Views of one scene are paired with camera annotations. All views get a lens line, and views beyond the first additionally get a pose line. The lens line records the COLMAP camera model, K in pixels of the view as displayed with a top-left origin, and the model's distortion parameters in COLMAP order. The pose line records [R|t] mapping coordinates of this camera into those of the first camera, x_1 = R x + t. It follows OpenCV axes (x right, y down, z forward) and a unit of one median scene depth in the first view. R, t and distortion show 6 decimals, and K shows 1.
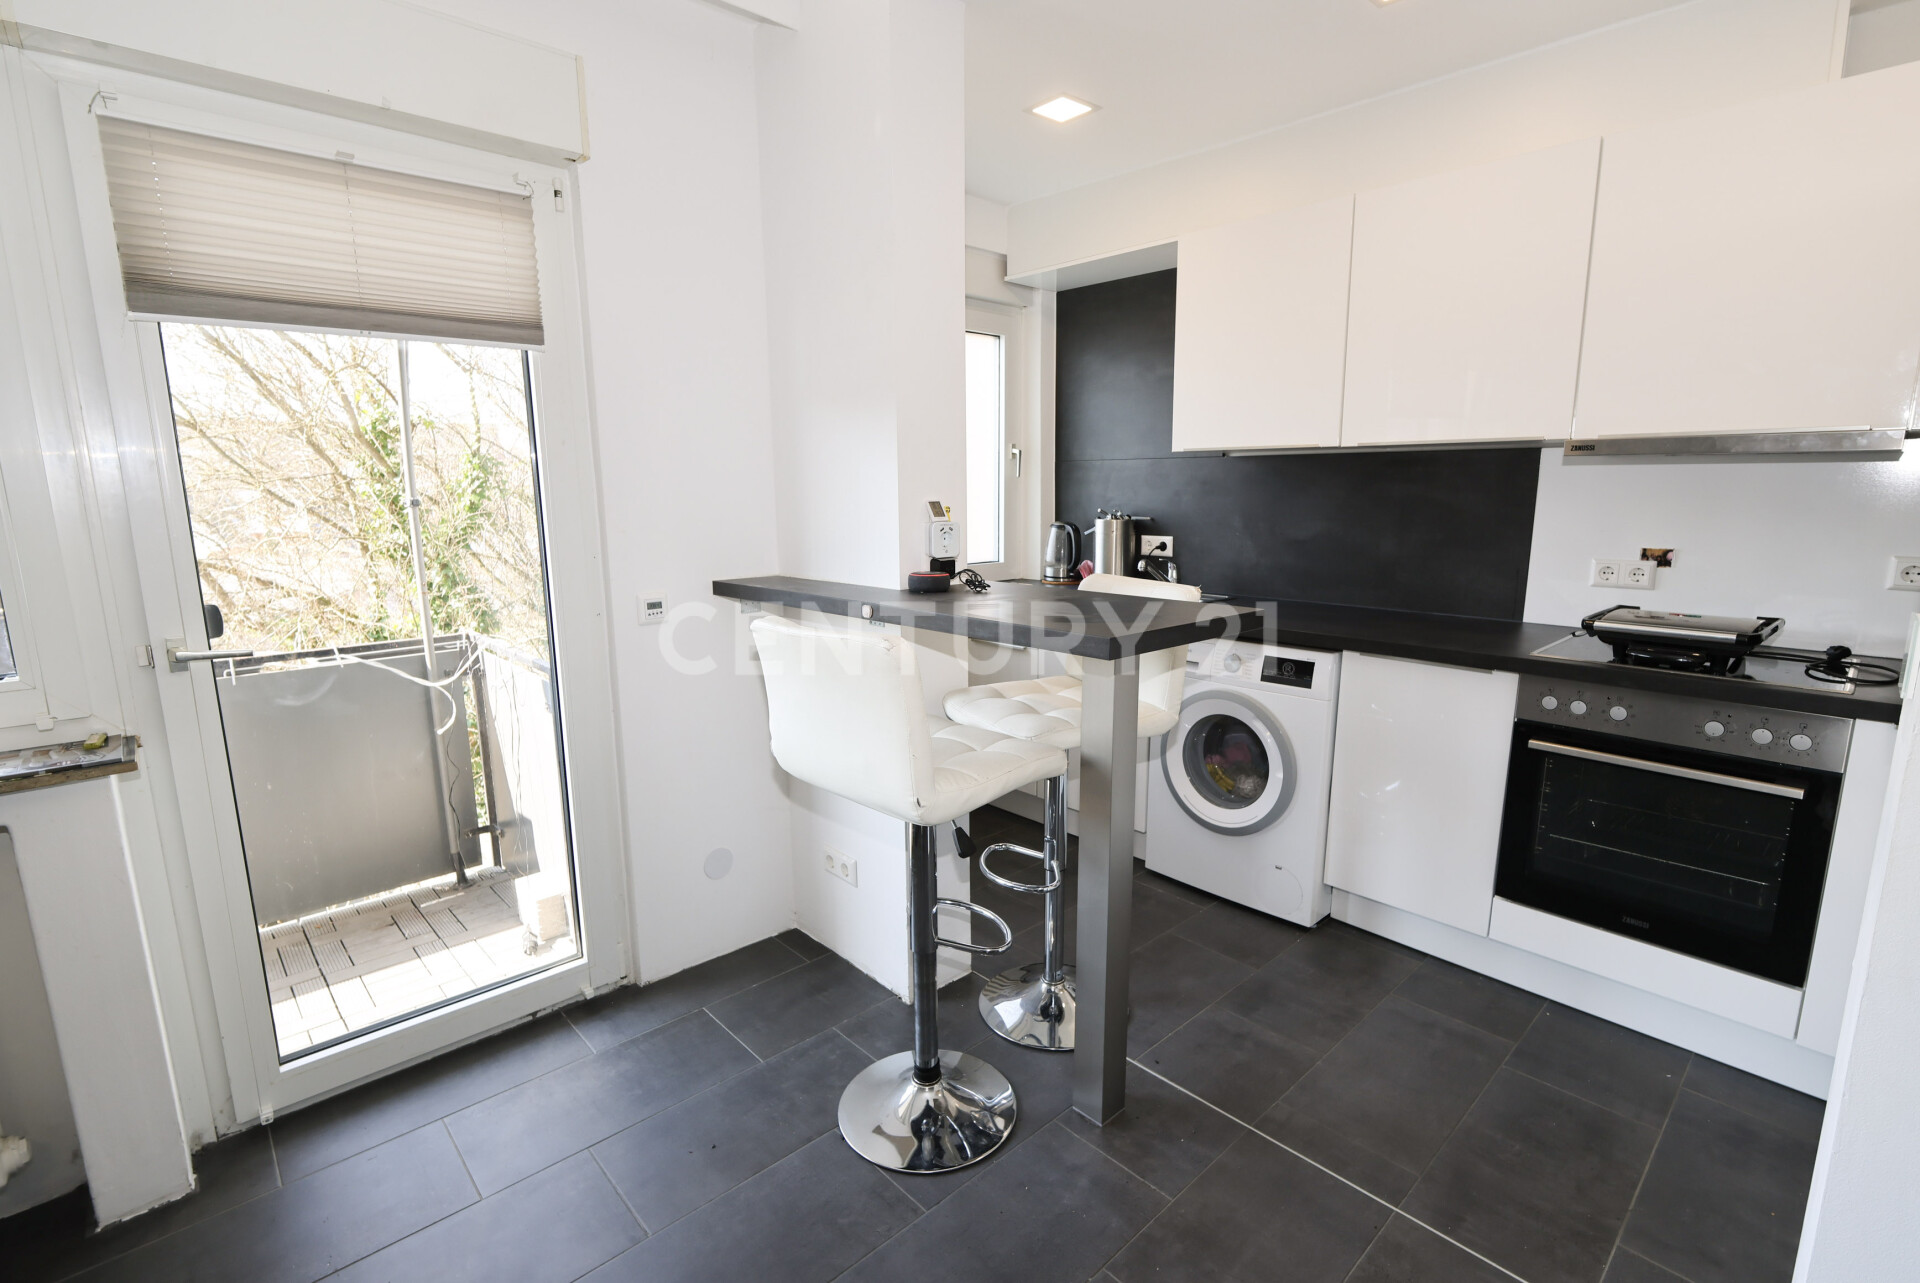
lens RADIAL K [[880.2, 0, 963.6], [0, 880.2, 642.3], [0, 0, 1]] dist [-0.018235, 0.000017]
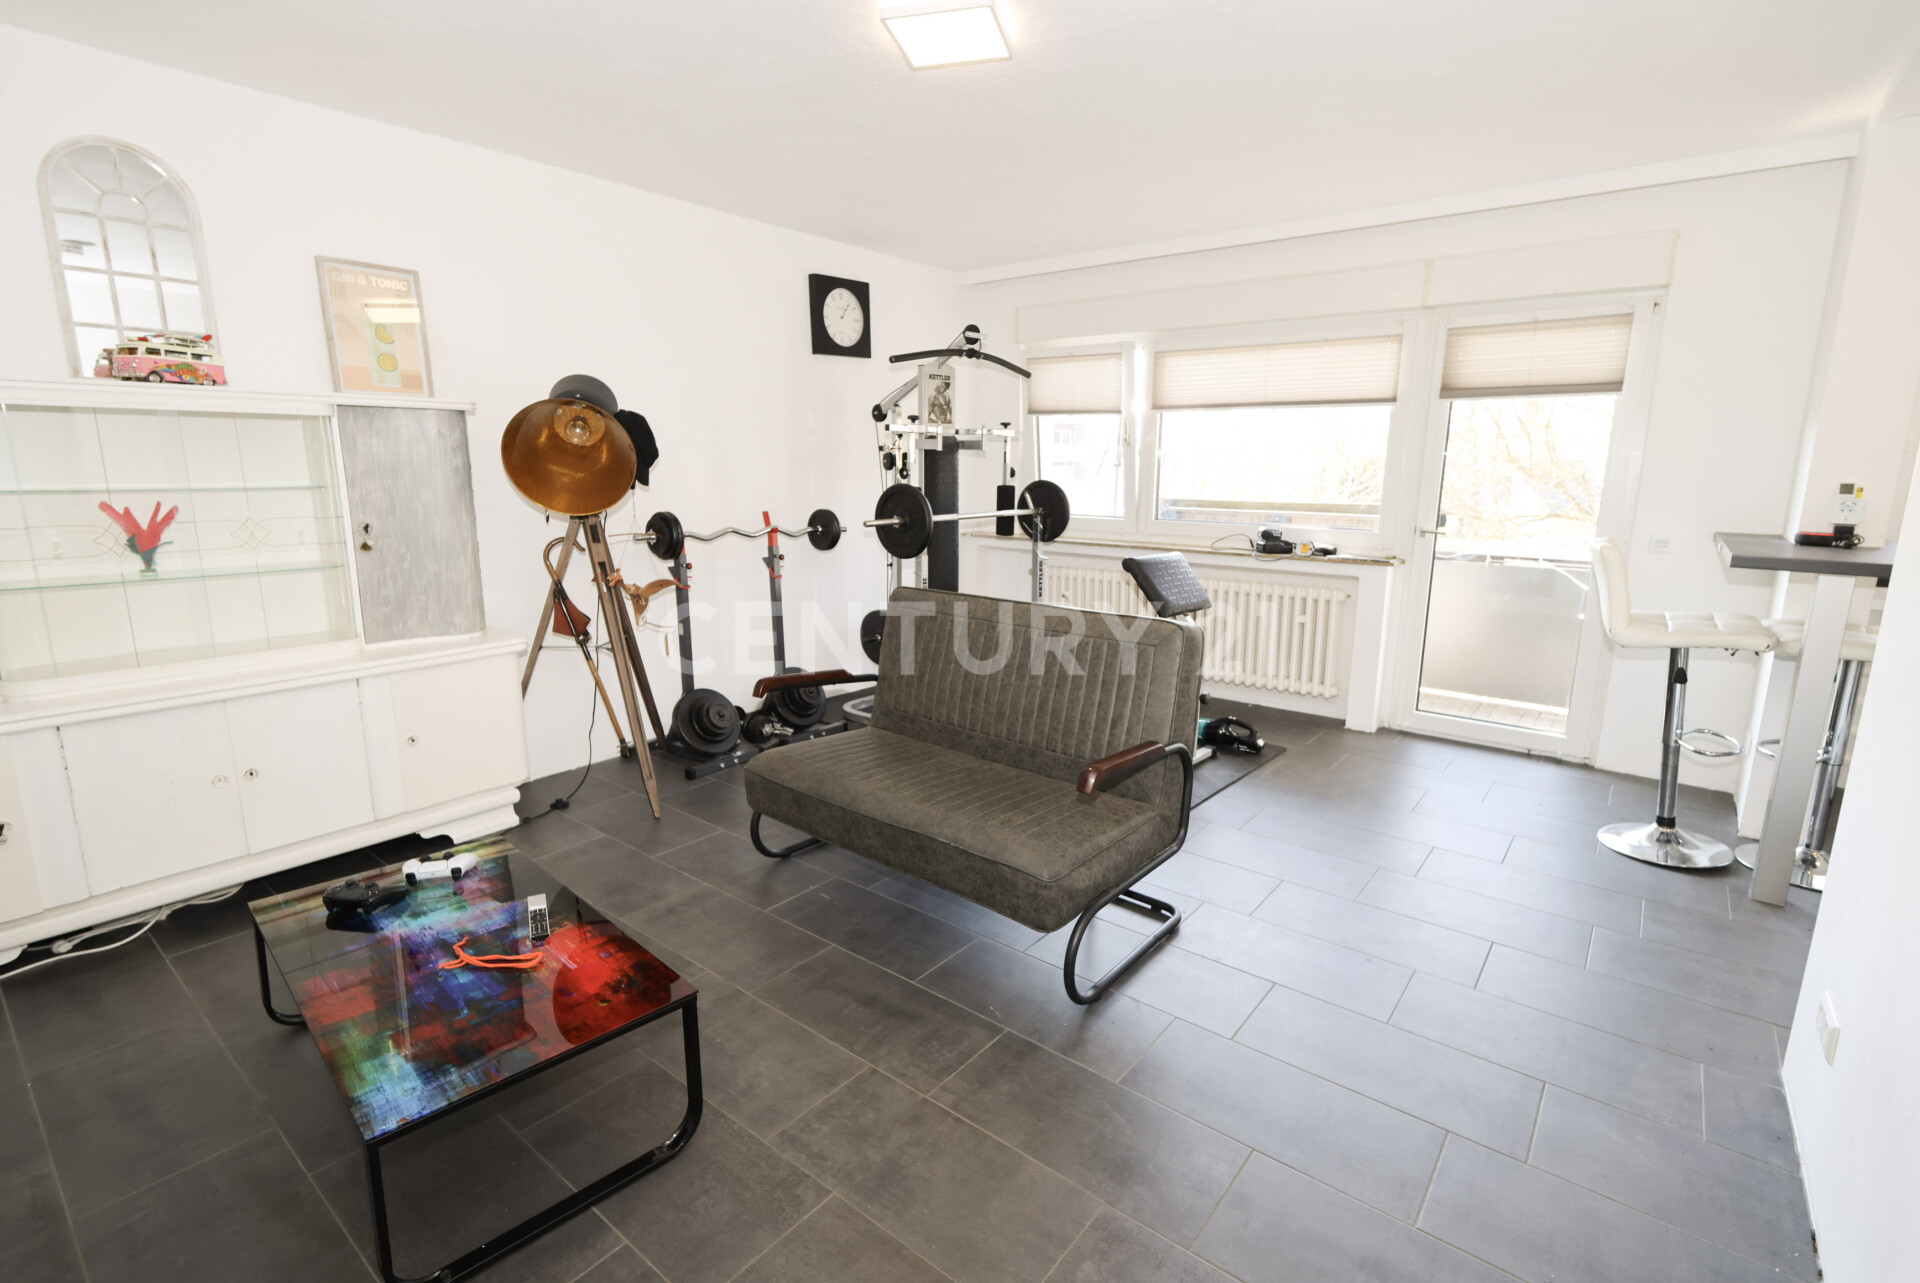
lens RADIAL K [[880.2, 0, 964.4], [0, 880.2, 646.4], [0, 0, 1]] dist [-0.018235, 0.000017]
pose [[0.130809, 0.206457, -0.969672, 1.293953], [-0.182760, 0.966336, 0.181093, 0.107960], [0.974417, 0.153528, 0.164137, -0.607027]]
